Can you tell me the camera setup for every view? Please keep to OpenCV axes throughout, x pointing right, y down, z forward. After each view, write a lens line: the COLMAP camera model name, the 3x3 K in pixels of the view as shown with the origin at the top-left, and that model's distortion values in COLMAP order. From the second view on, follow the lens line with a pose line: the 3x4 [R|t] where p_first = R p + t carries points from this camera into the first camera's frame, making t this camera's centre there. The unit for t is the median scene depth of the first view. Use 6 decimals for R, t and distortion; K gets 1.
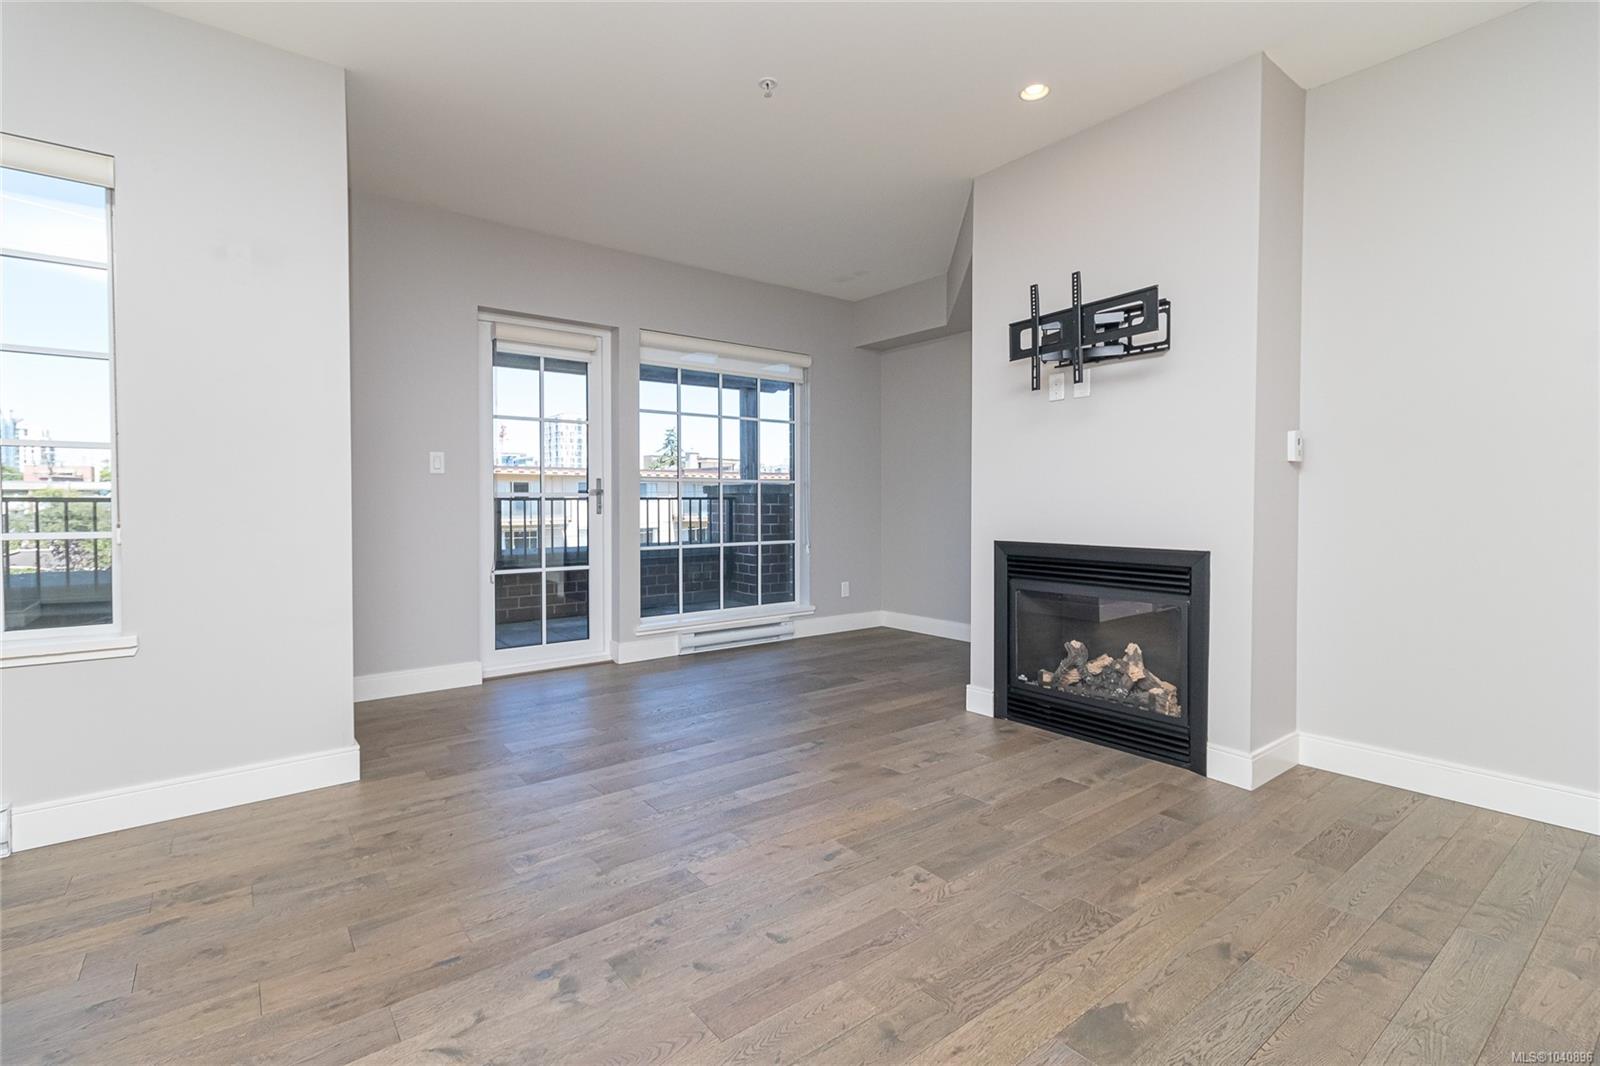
lens RADIAL K [[738.6, 0, 784.1], [0, 738.6, 516.9], [0, 0, 1]] dist [0.002796, 0.000876]
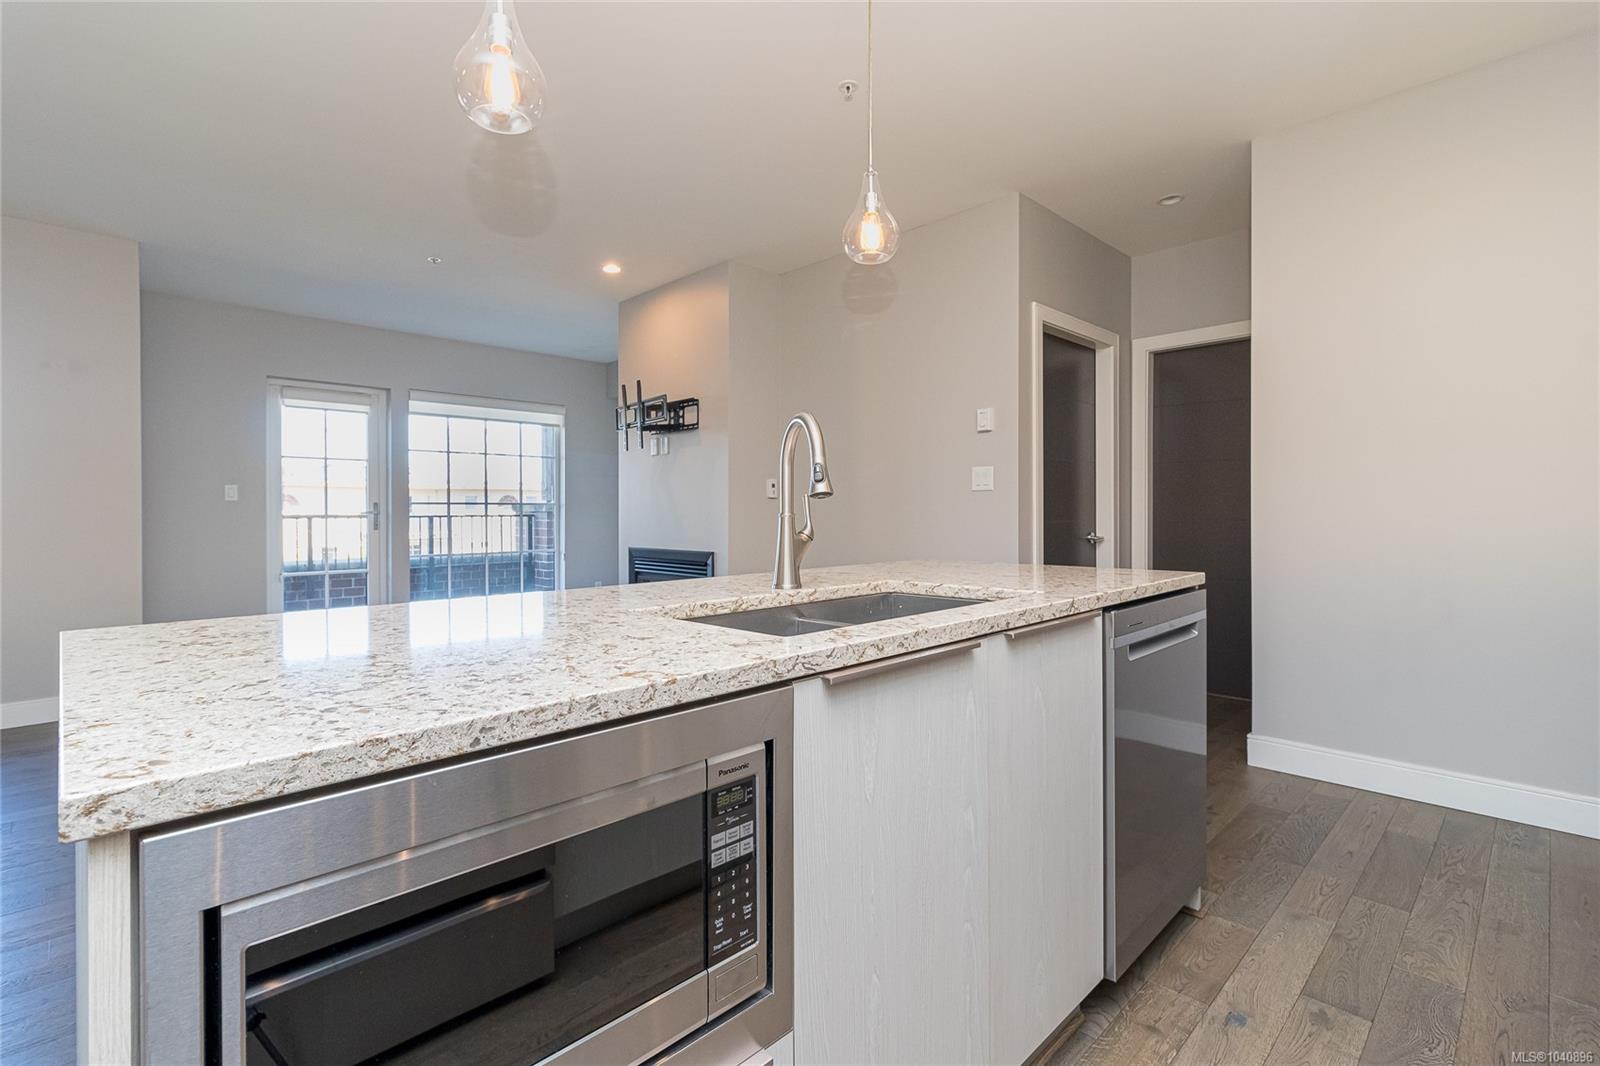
lens RADIAL K [[738.6, 0, 796.6], [0, 738.6, 521.5], [0, 0, 1]] dist [0.002796, 0.000876]
pose [[0.991970, -0.003100, 0.126433, 0.519444], [0.004495, 0.999932, -0.010752, -0.001926], [-0.126391, 0.011234, 0.991917, -0.636032]]
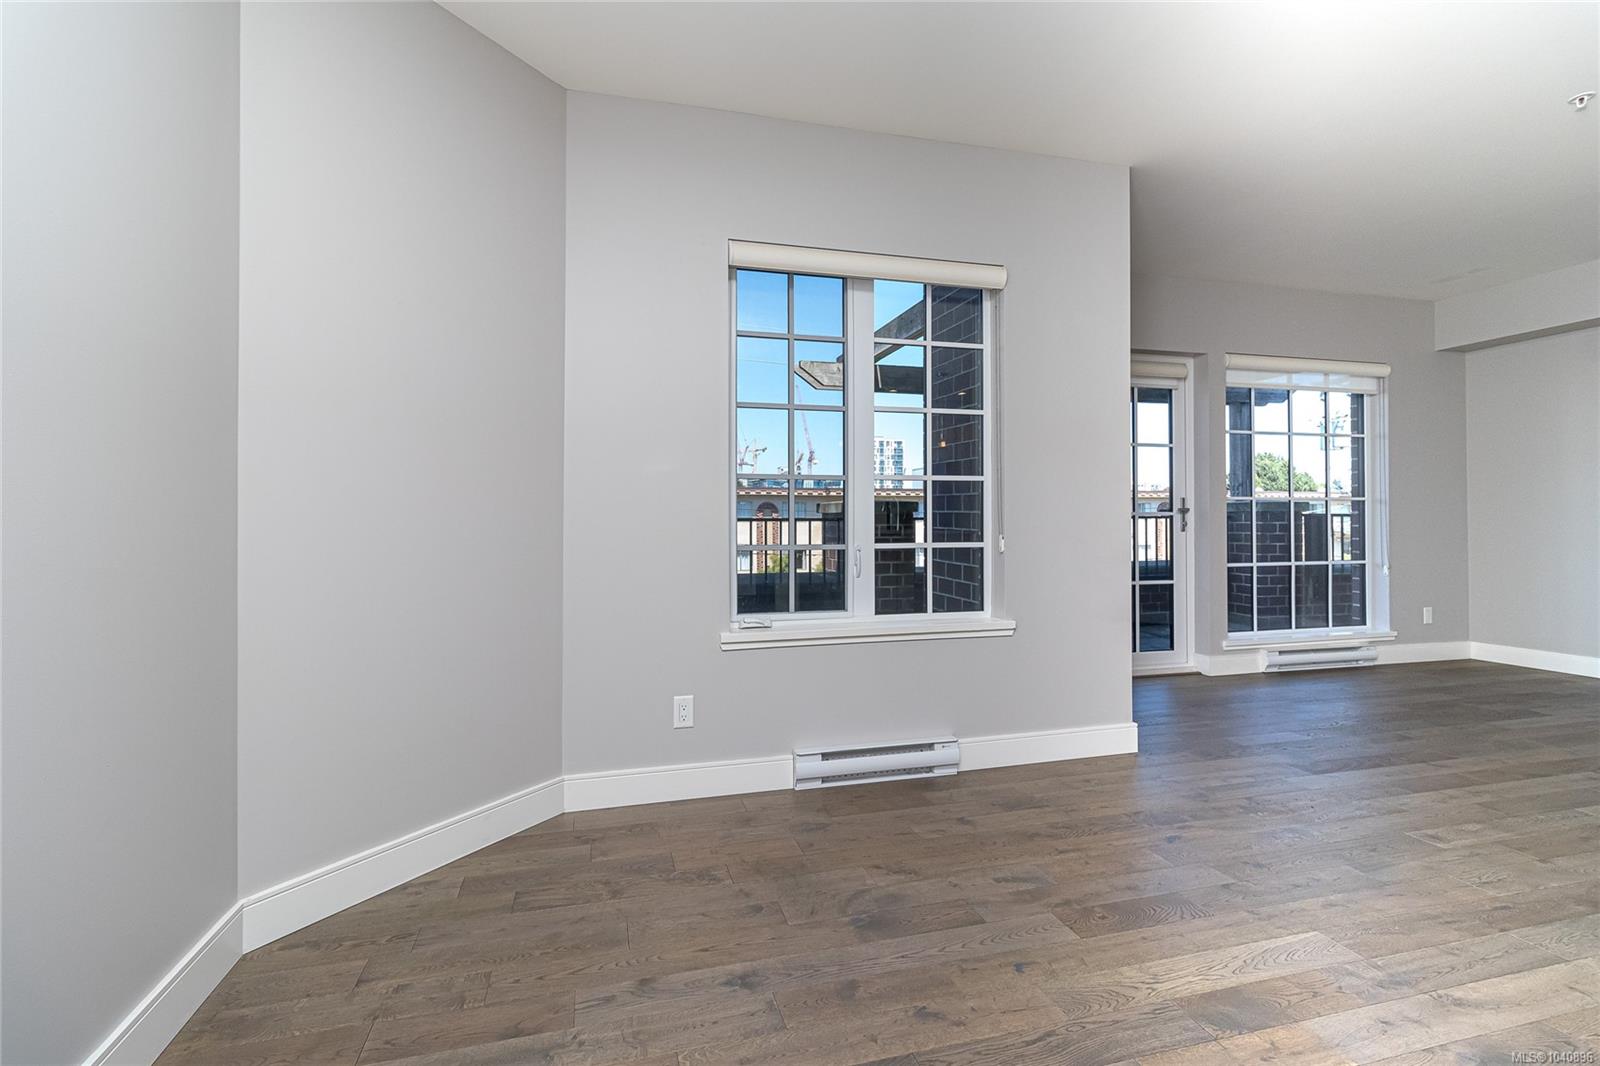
lens RADIAL K [[738.6, 0, 783.2], [0, 738.6, 523.2], [0, 0, 1]] dist [0.002796, 0.000876]
pose [[0.924253, -0.000004, -0.381779, -0.601035], [-0.006737, 0.999844, -0.016320, 0.008177], [0.381720, 0.017656, 0.924109, -0.306506]]
